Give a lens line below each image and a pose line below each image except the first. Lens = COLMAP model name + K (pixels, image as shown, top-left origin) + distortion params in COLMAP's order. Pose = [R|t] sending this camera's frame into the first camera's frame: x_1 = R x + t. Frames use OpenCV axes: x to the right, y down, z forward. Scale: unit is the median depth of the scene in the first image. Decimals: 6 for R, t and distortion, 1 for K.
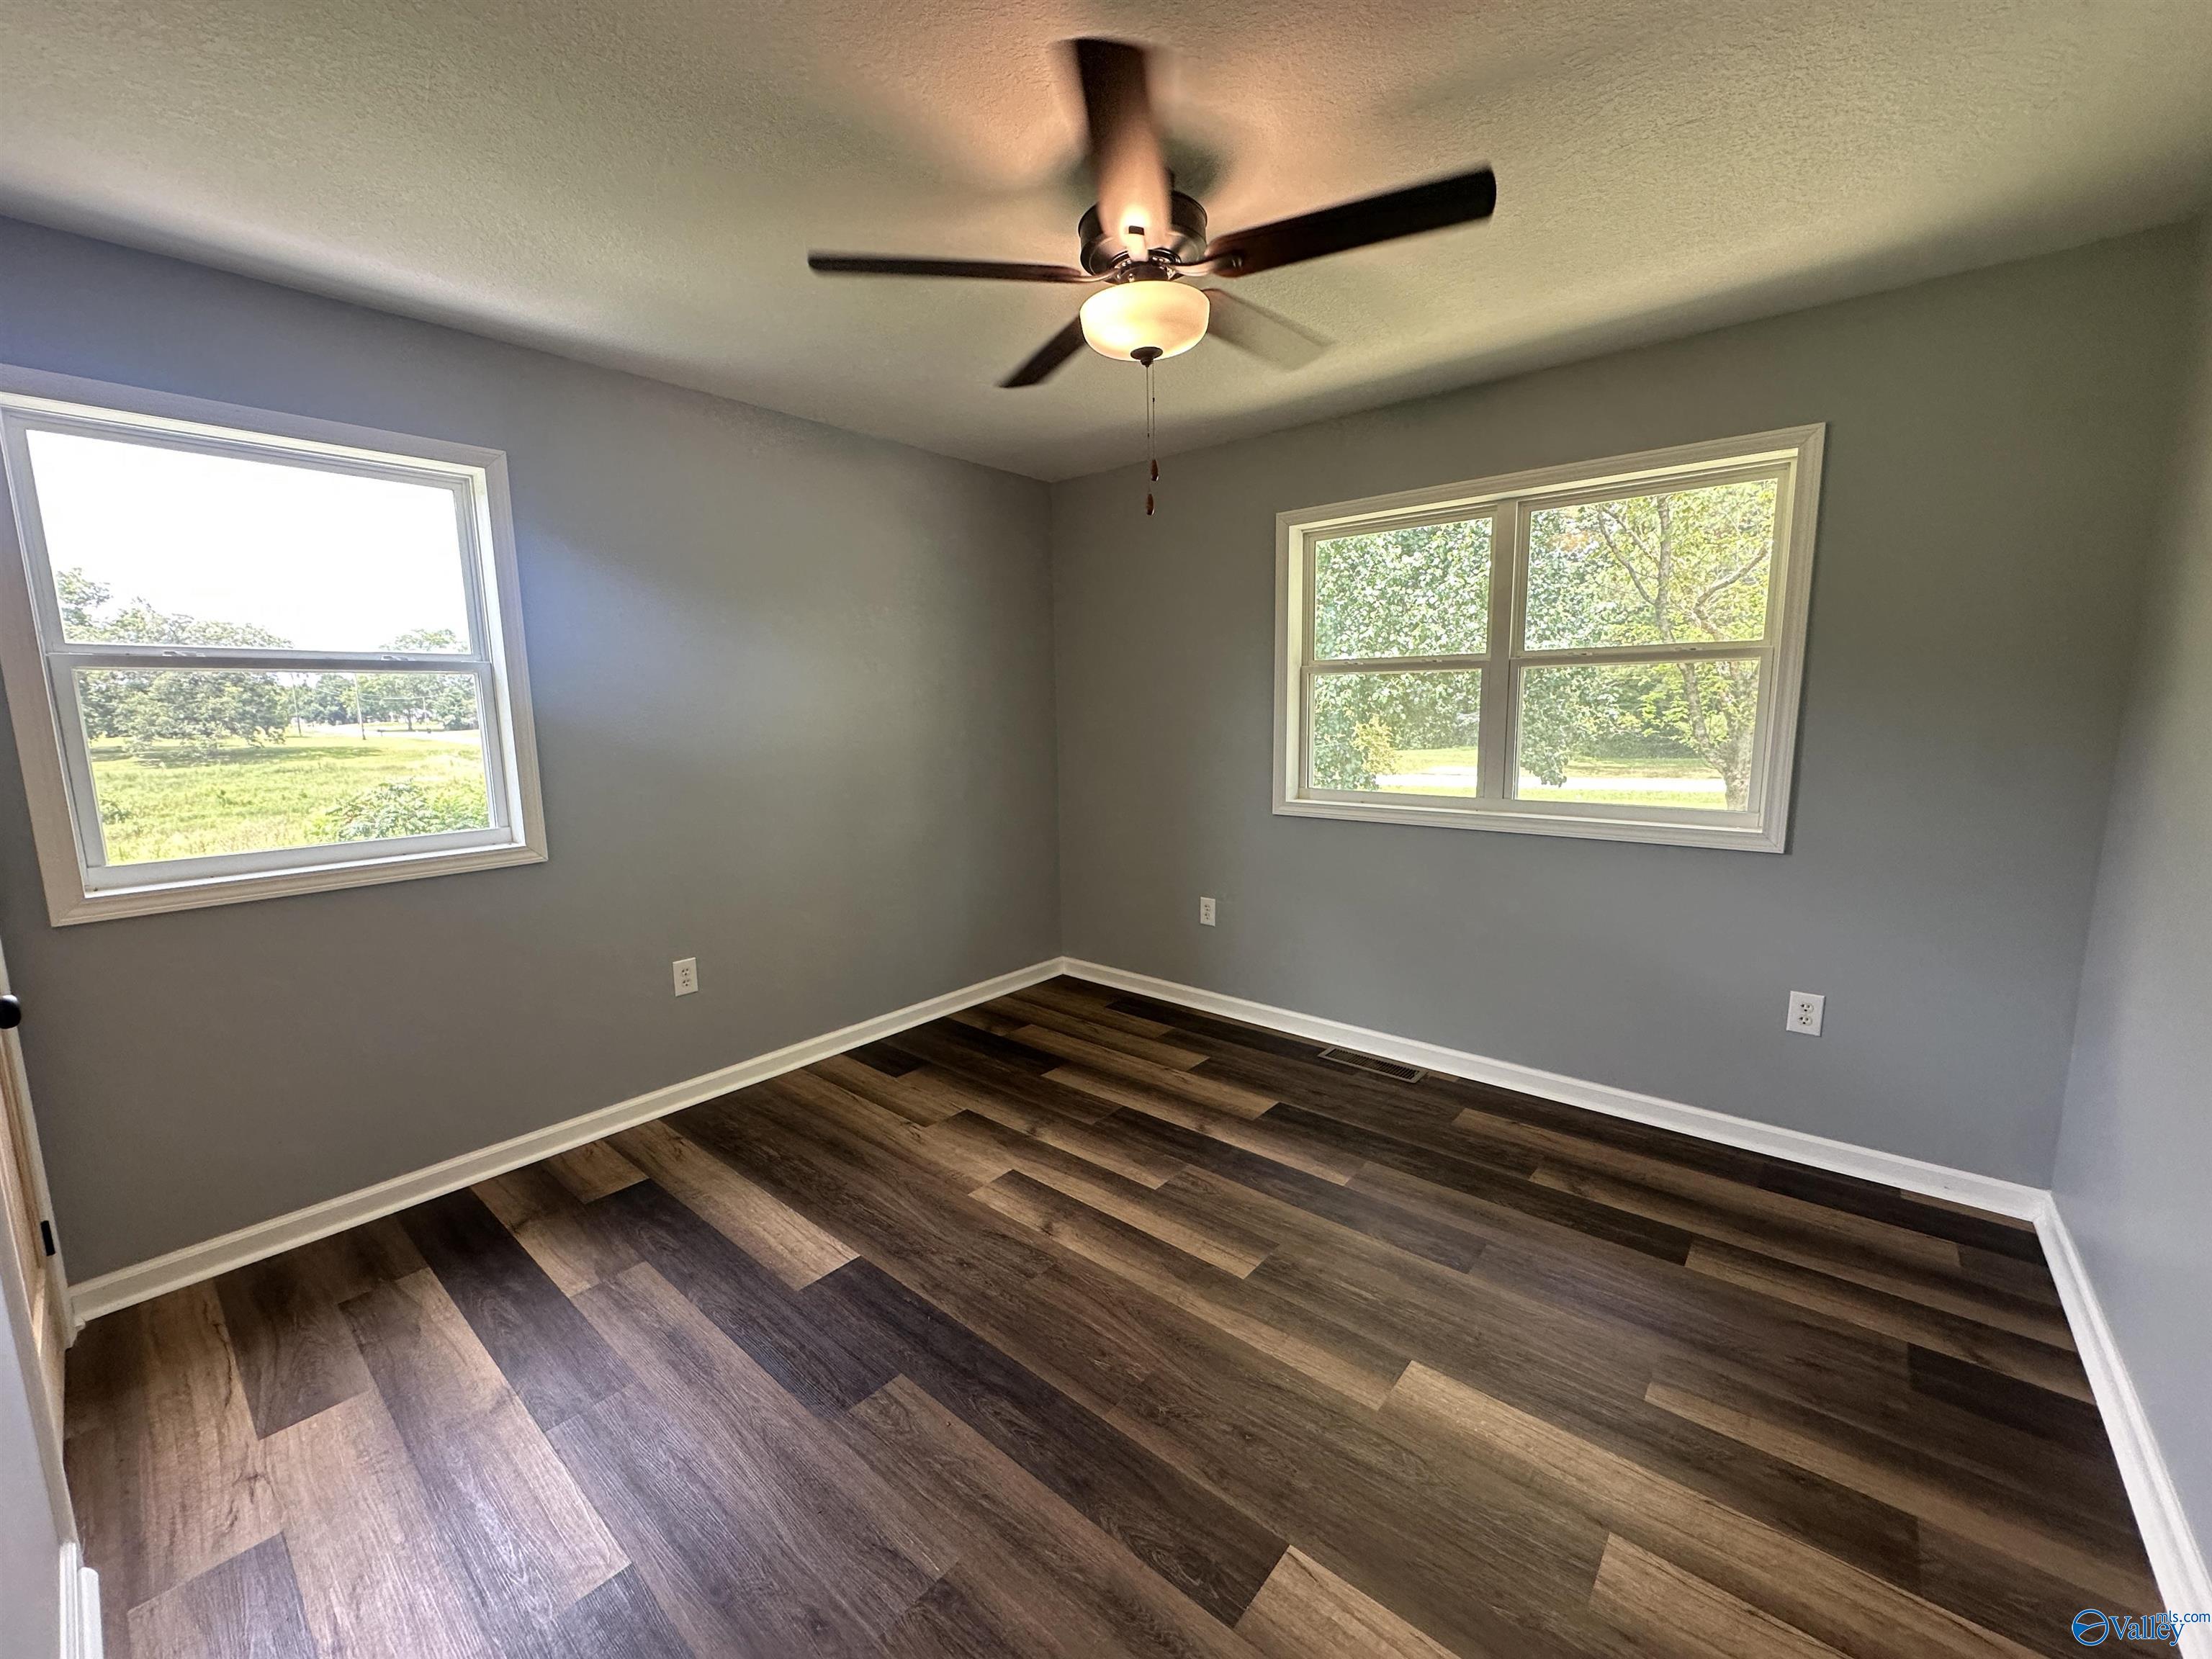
lens RADIAL K [[886.2, 0, 1105.5], [0, 886.2, 829.1], [0, 0, 1]] dist [0.000053, -0.000042]
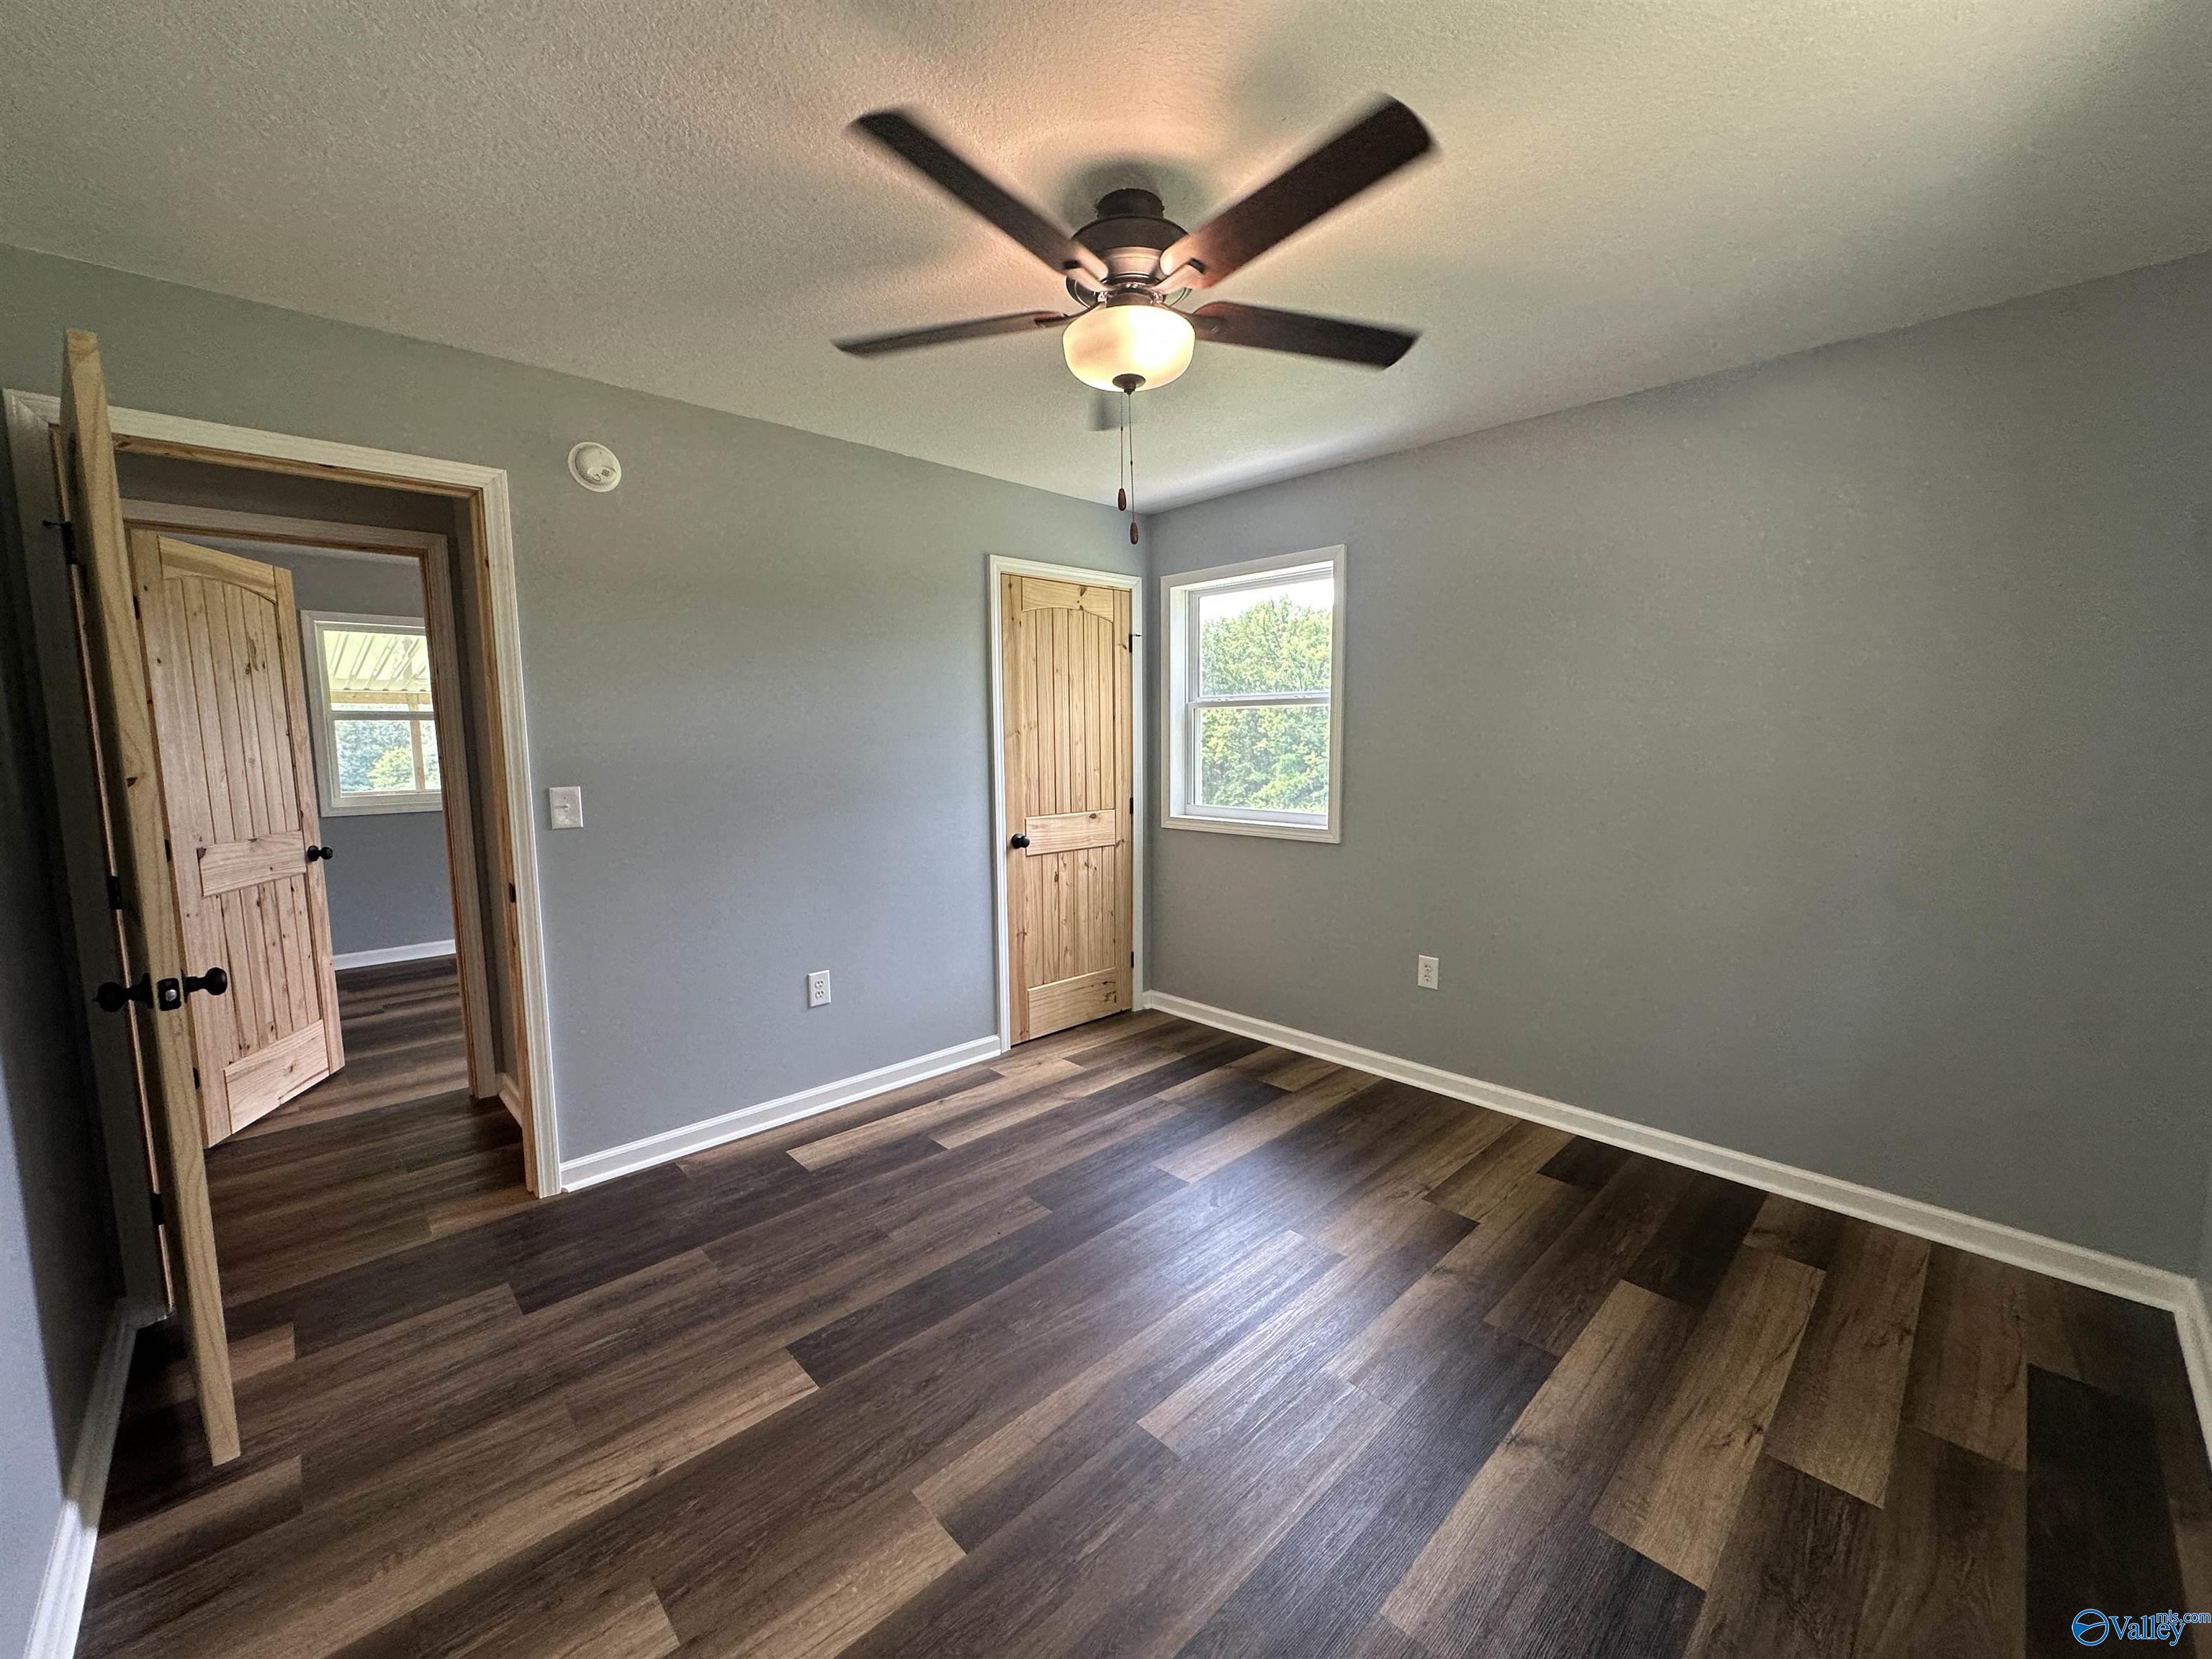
lens RADIAL K [[886.2, 0, 1111.1], [0, 886.2, 833.3], [0, 0, 1]] dist [0.000053, -0.000042]
pose [[-0.103083, 0.128943, -0.986280, 0.716955], [-0.132153, 0.980996, 0.142064, -0.123380], [0.985855, 0.144984, -0.084084, 0.755772]]
